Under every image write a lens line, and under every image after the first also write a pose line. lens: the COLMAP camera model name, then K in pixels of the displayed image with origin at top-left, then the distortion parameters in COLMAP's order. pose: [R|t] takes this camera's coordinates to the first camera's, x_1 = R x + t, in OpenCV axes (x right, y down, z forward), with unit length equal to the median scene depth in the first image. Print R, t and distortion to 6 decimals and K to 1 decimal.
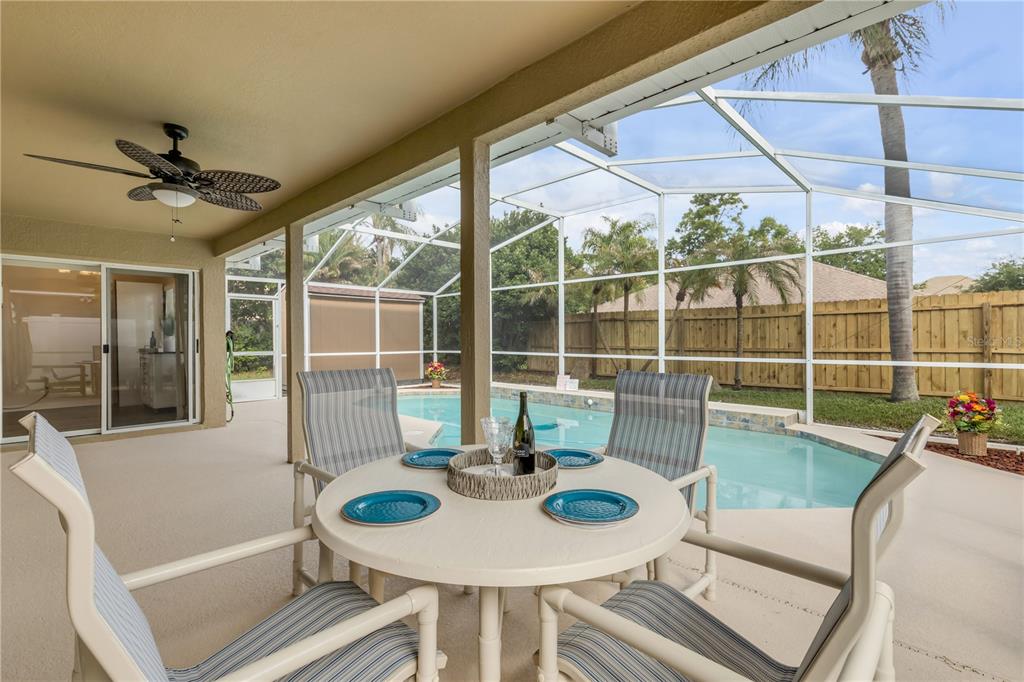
lens RADIAL K [[463.0, 0, 507.5], [0, 463.0, 344.2], [0, 0, 1]] dist [0.002837, 0.000058]
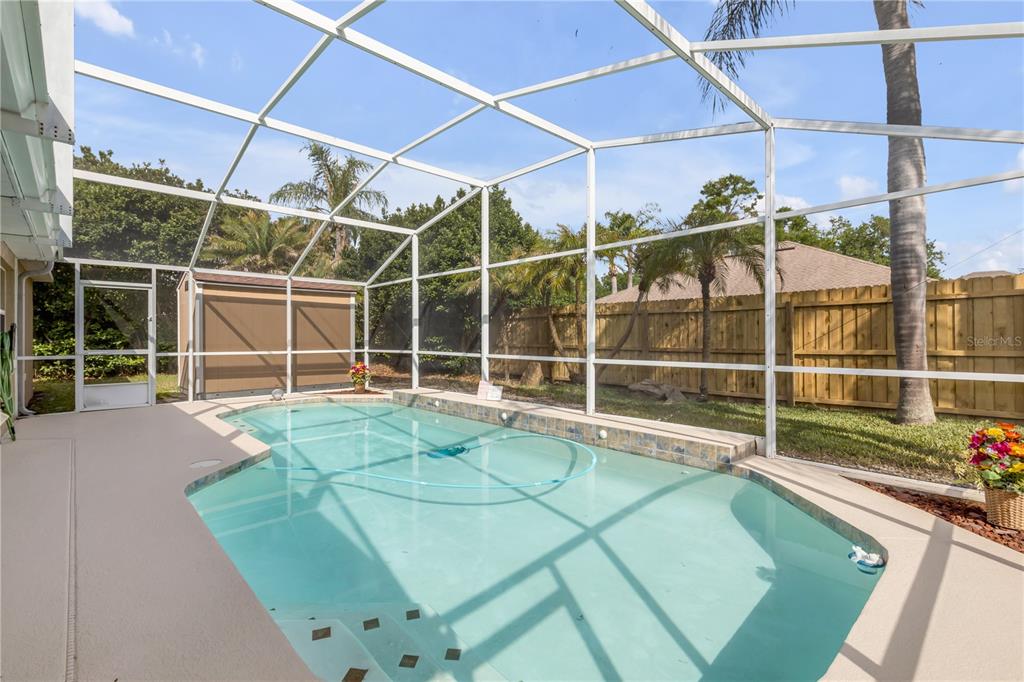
lens RADIAL K [[463.0, 0, 507.9], [0, 463.0, 337.5], [0, 0, 1]] dist [0.002837, 0.000058]
pose [[0.998973, 0.003854, -0.045136, 0.190575], [-0.004389, 0.999921, -0.011768, 0.000307], [0.045087, 0.011954, 0.998912, 0.184866]]
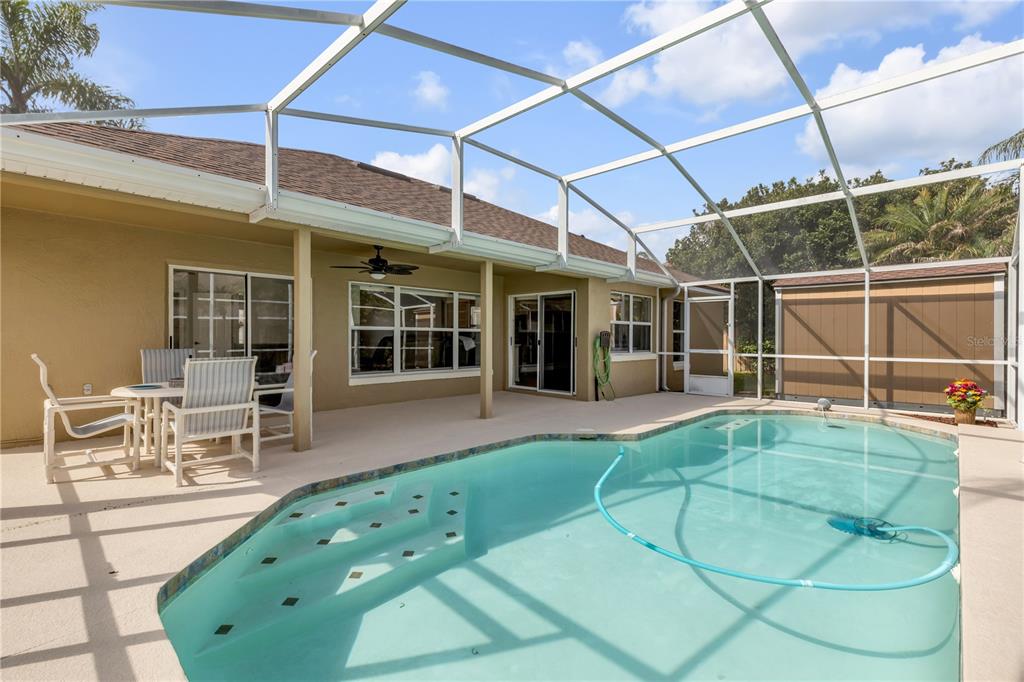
lens RADIAL K [[463.0, 0, 507.9], [0, 463.0, 335.0], [0, 0, 1]] dist [0.002837, 0.000058]
pose [[0.004469, -0.002927, -0.999986, 0.504240], [-0.019094, 0.999813, -0.003012, -0.006092], [0.999808, 0.019107, 0.004413, 0.509932]]
